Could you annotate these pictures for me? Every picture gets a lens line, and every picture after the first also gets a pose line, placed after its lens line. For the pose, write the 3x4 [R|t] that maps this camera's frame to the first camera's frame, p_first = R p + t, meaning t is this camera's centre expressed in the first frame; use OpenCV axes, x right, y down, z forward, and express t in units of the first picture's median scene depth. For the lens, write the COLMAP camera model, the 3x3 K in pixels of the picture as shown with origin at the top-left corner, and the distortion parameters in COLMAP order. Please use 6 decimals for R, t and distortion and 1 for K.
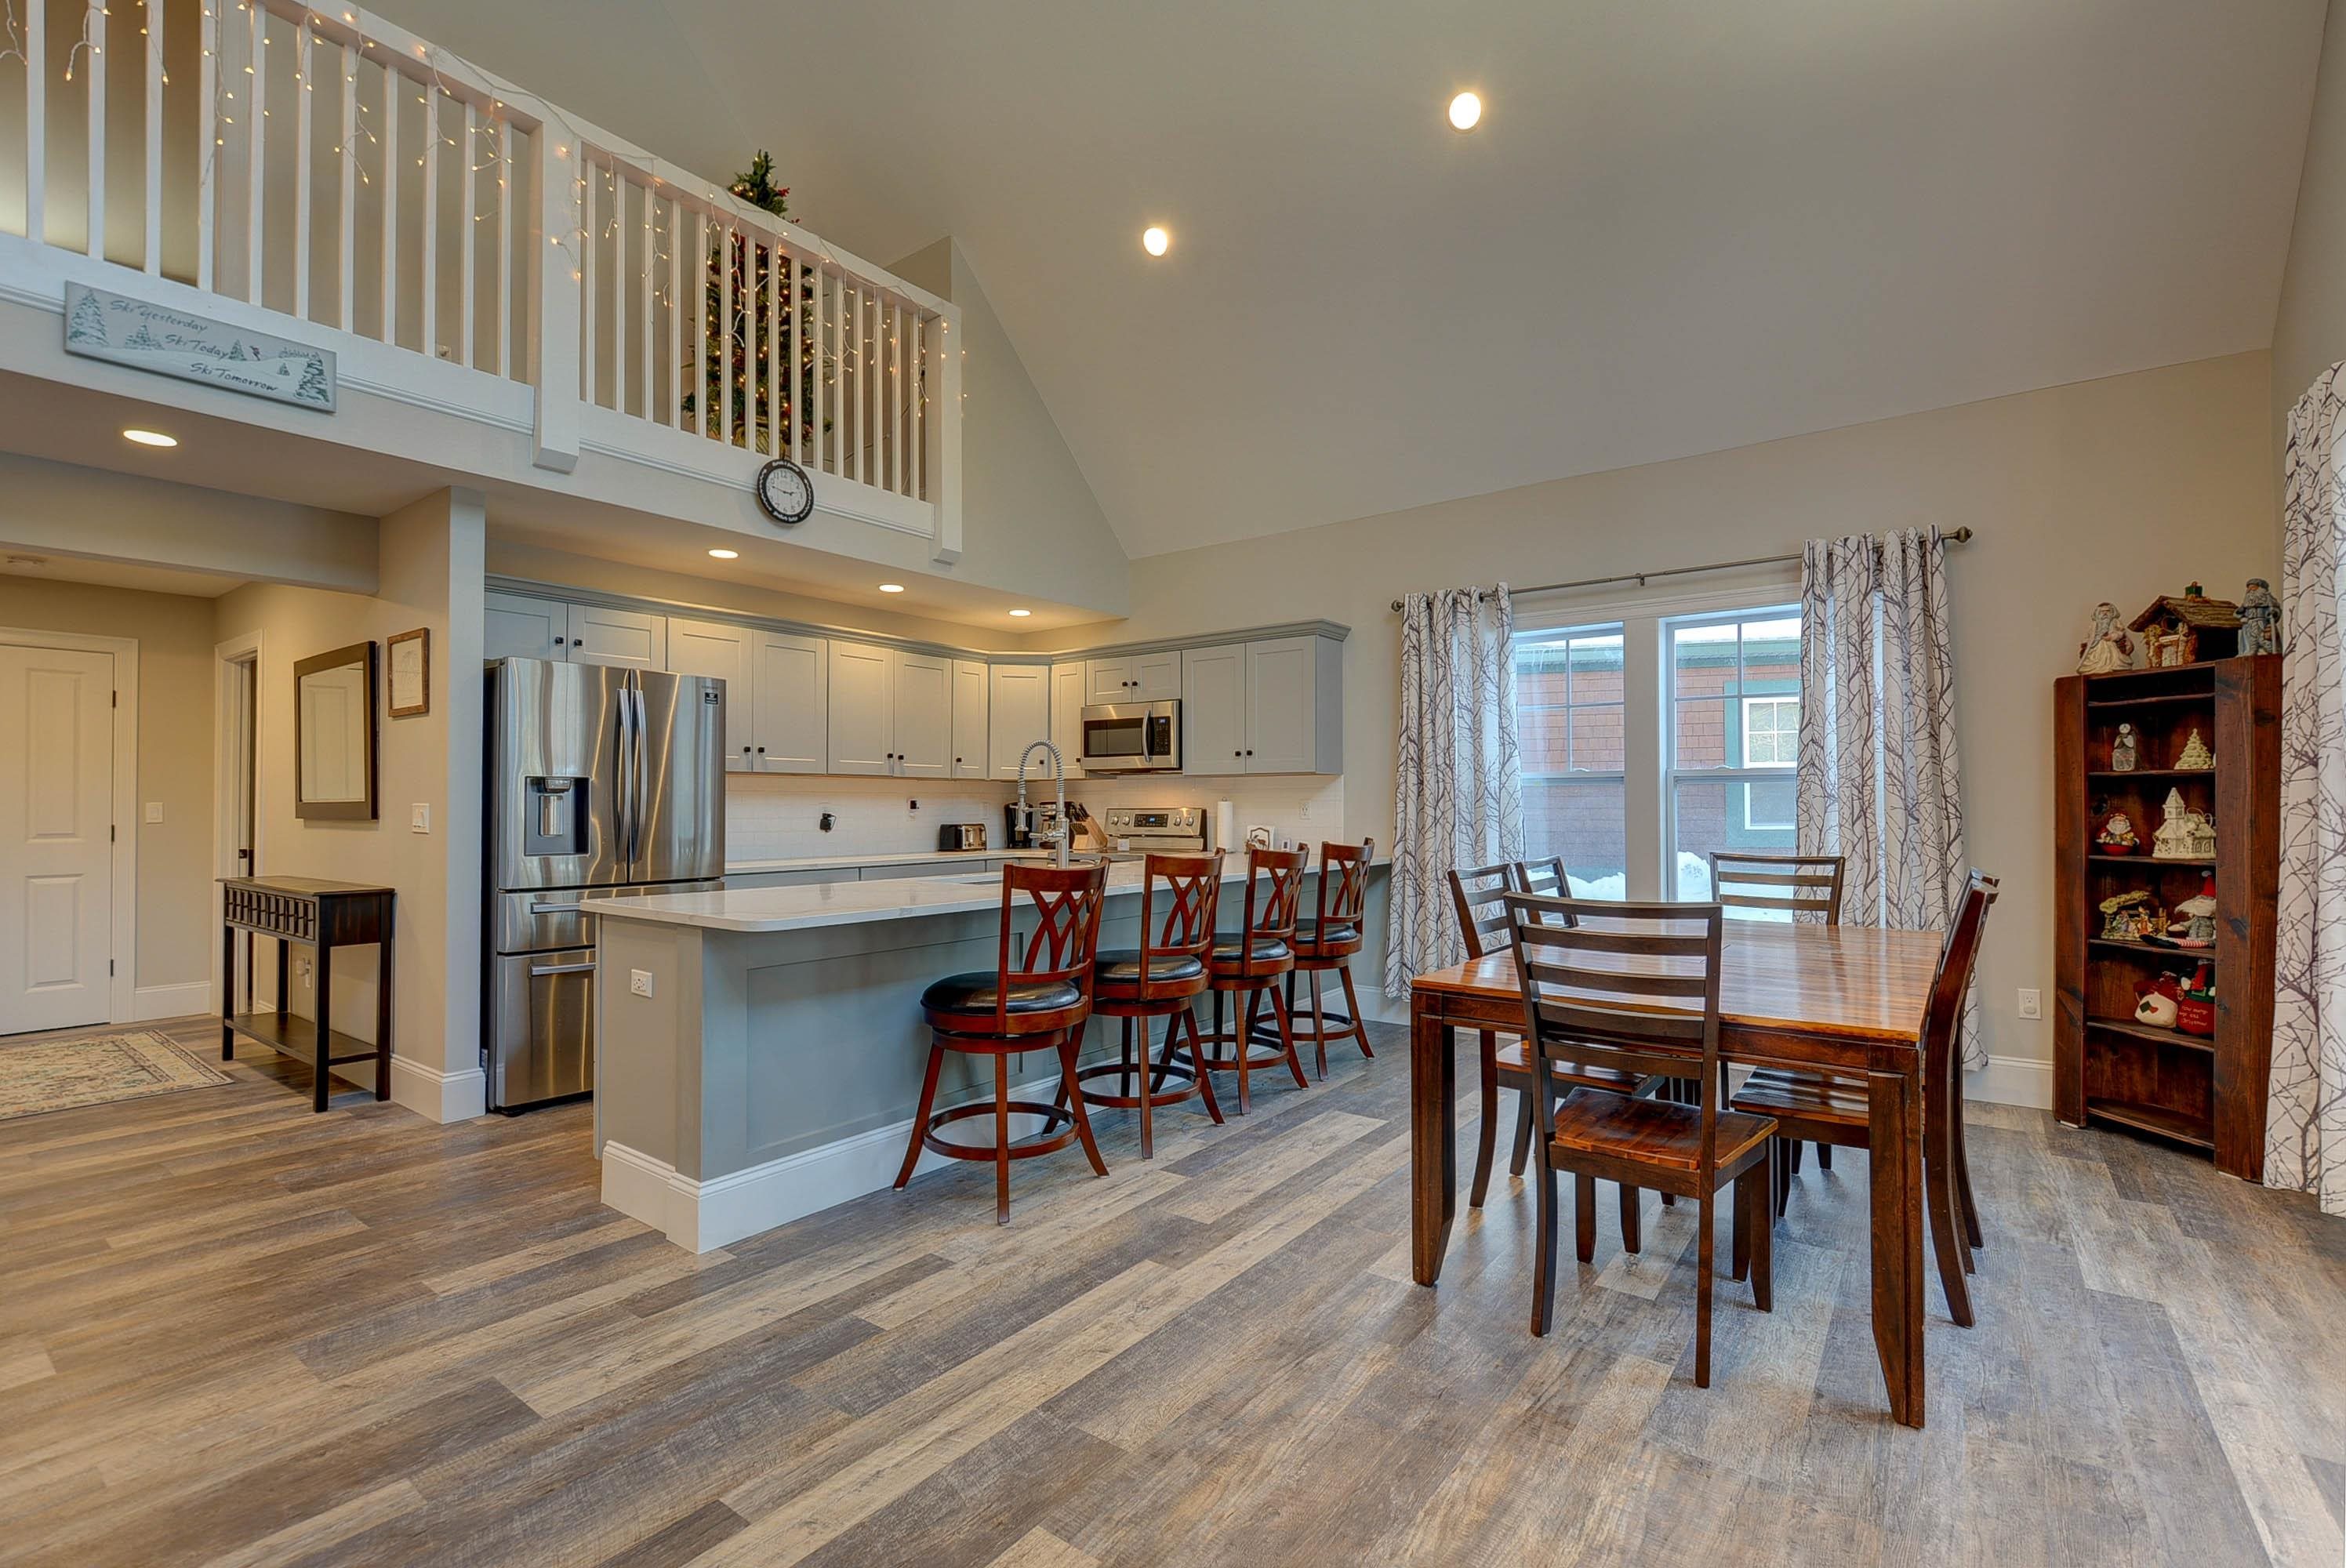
lens RADIAL K [[1037.7, 0, 1151.2], [0, 1037.7, 780.1], [0, 0, 1]] dist [0.002985, -0.000101]
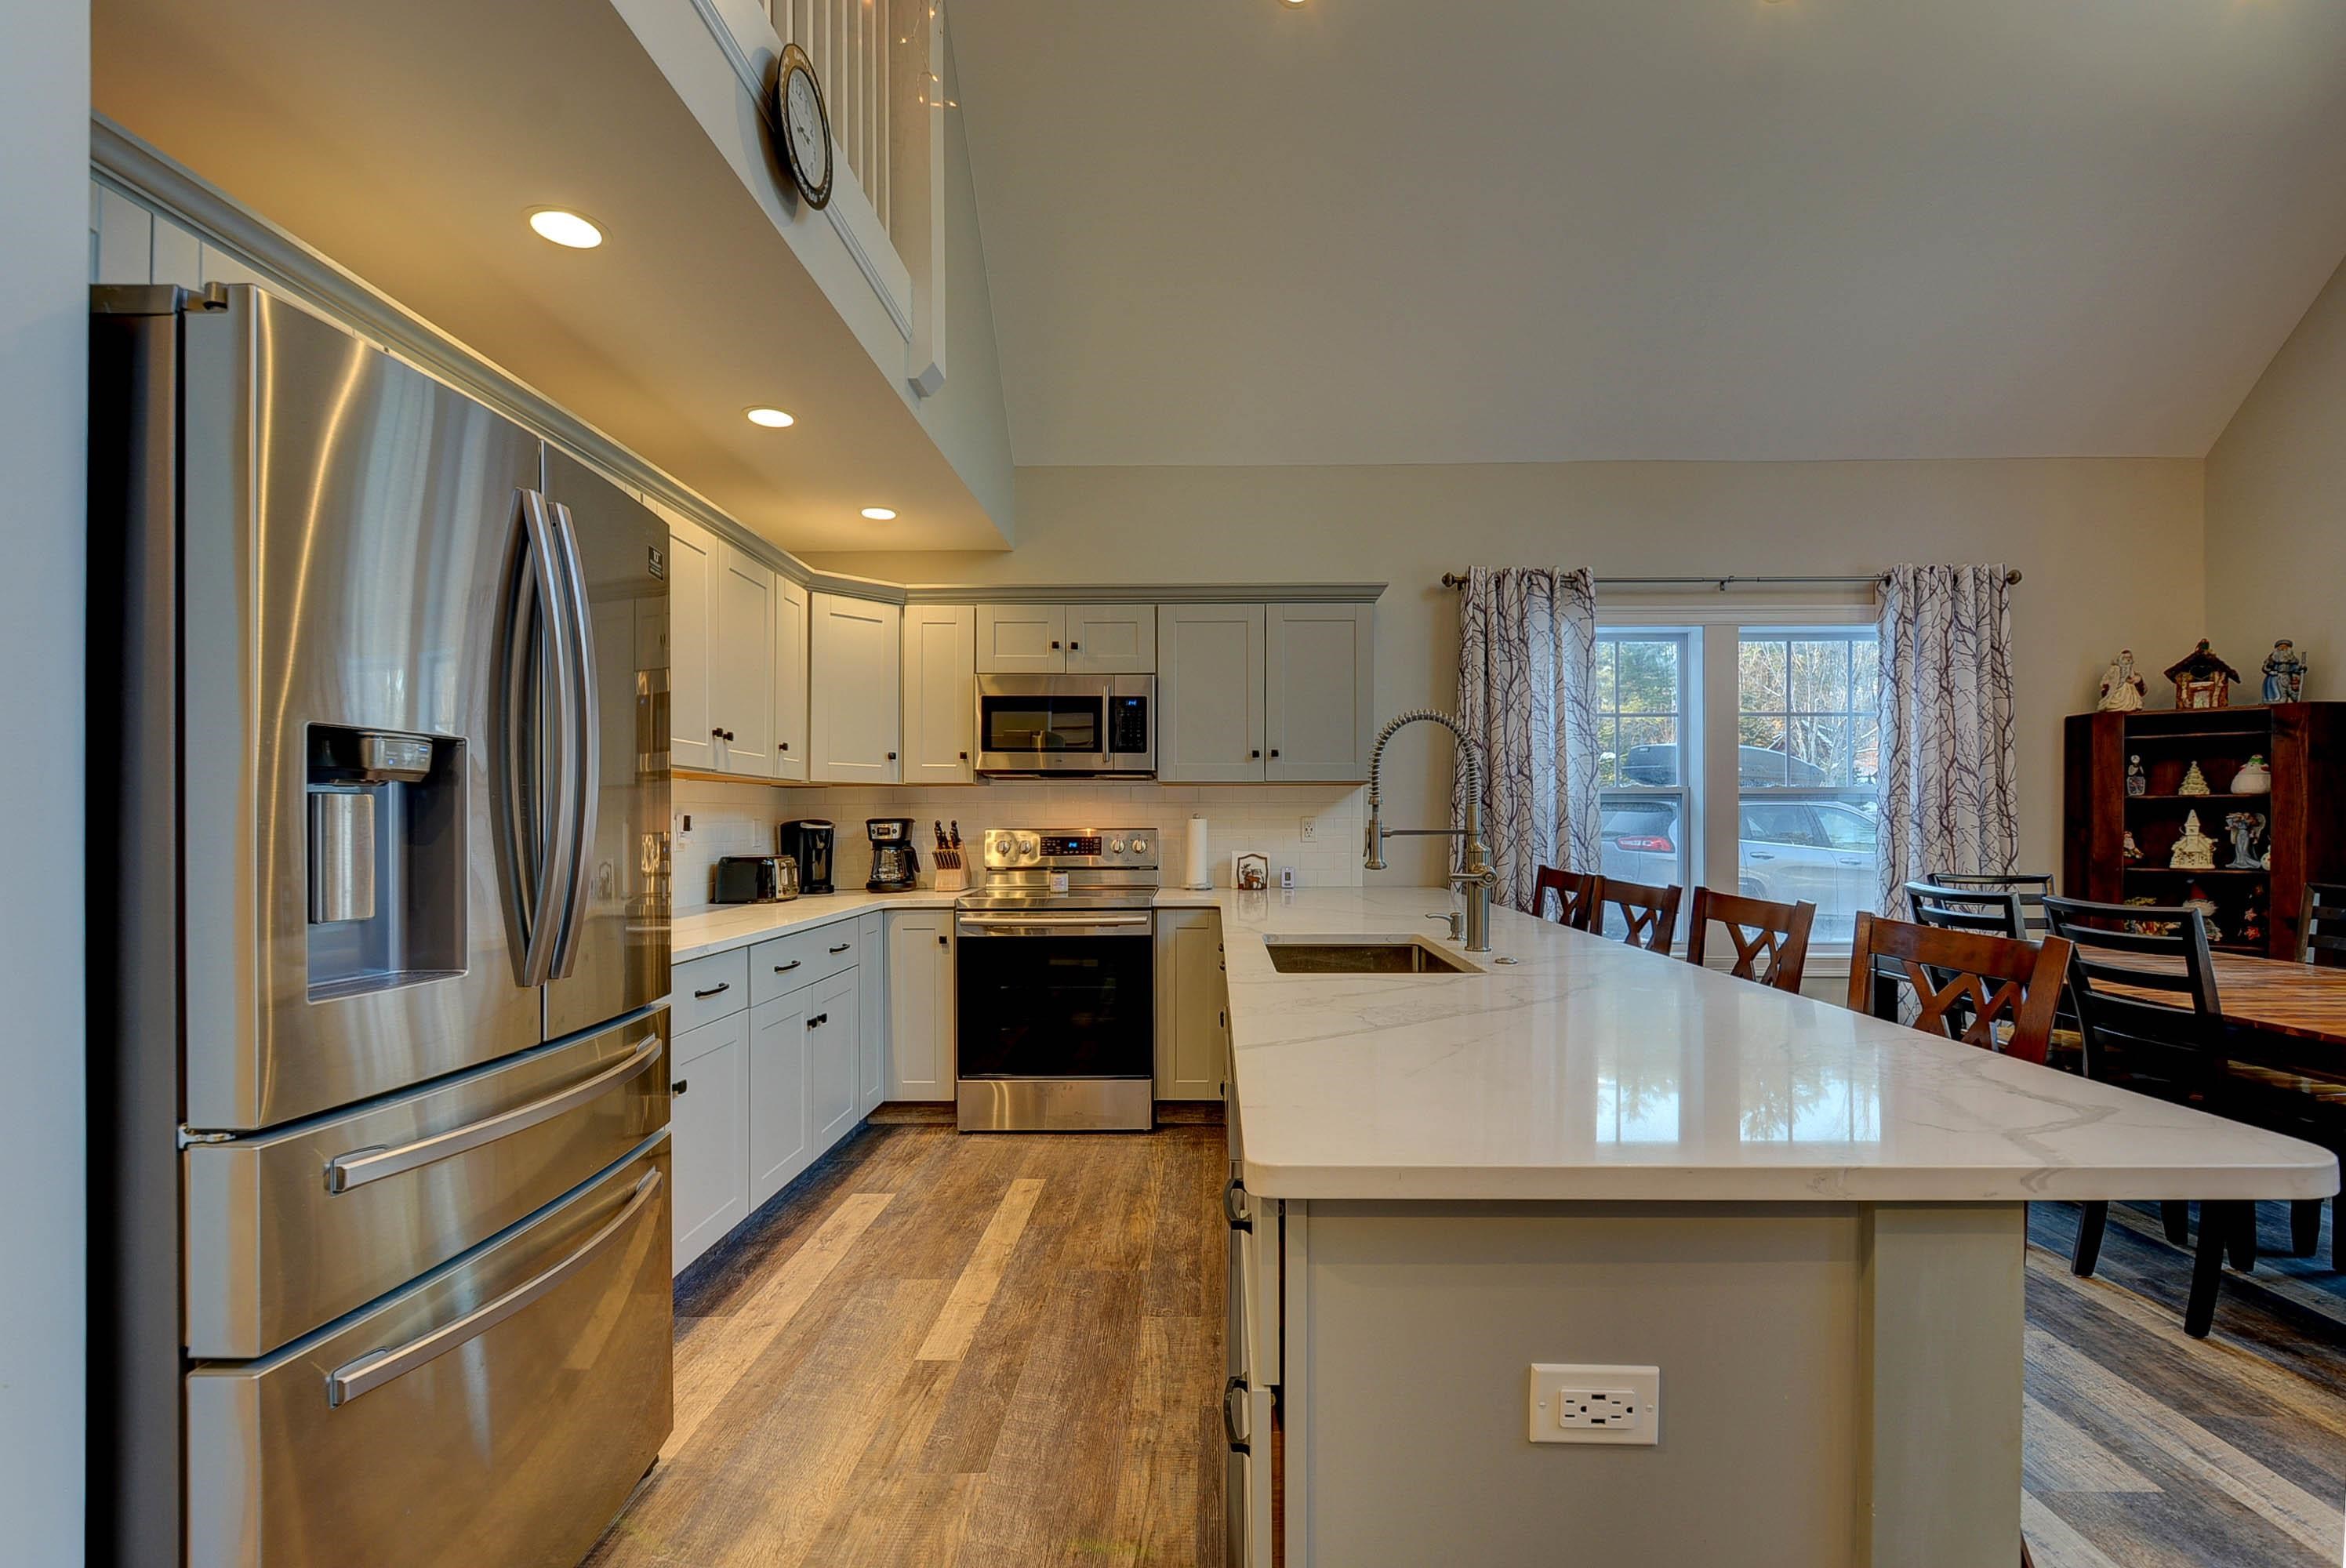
lens RADIAL K [[1053.4, 0, 1174.4], [0, 1053.4, 828.6], [0, 0, 1]] dist [-0.000327, -0.000475]
pose [[0.798102, -0.002863, 0.602516, -0.459437], [-0.014199, 0.999622, 0.023557, 0.011780], [-0.602355, -0.027356, 0.797759, 0.492366]]
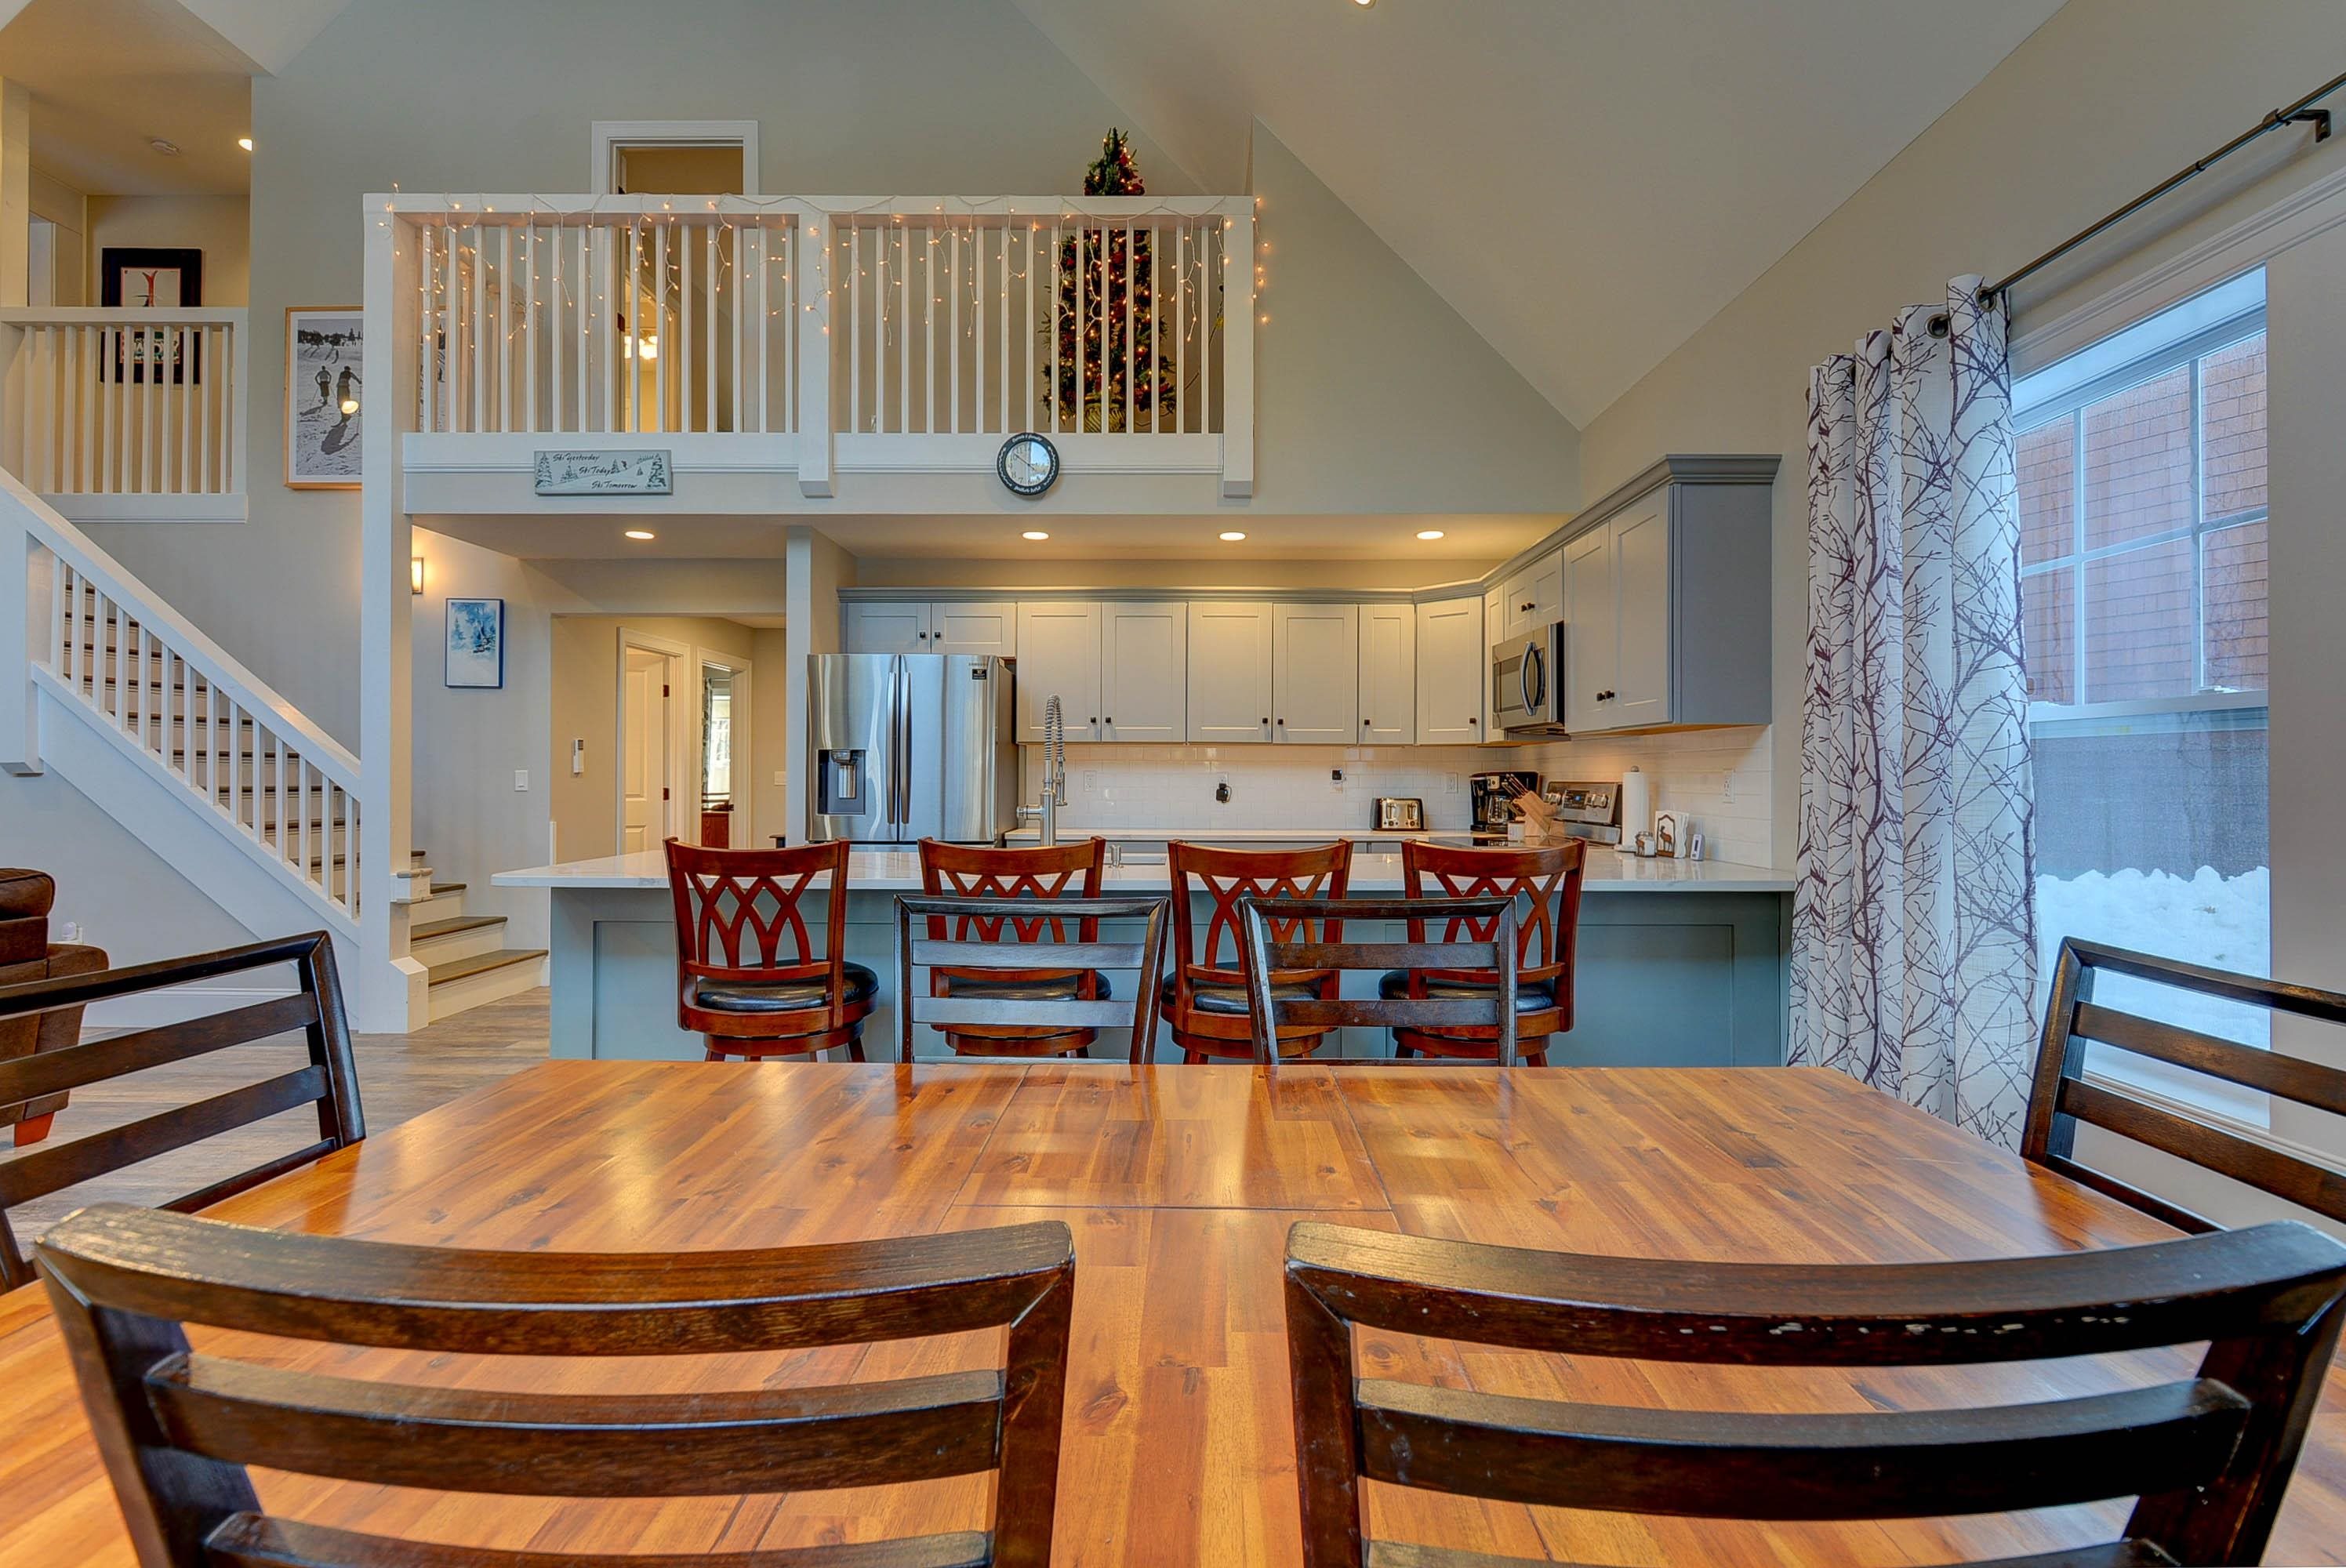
lens RADIAL K [[1014.1, 0, 1160.3], [0, 1014.1, 761.9], [0, 0, 1]] dist [-0.001810, -0.000574]
pose [[0.608482, -0.006238, -0.793543, 0.463961], [0.013876, 0.999900, 0.002779, 0.010181], [0.793446, -0.012702, 0.608508, 0.455598]]
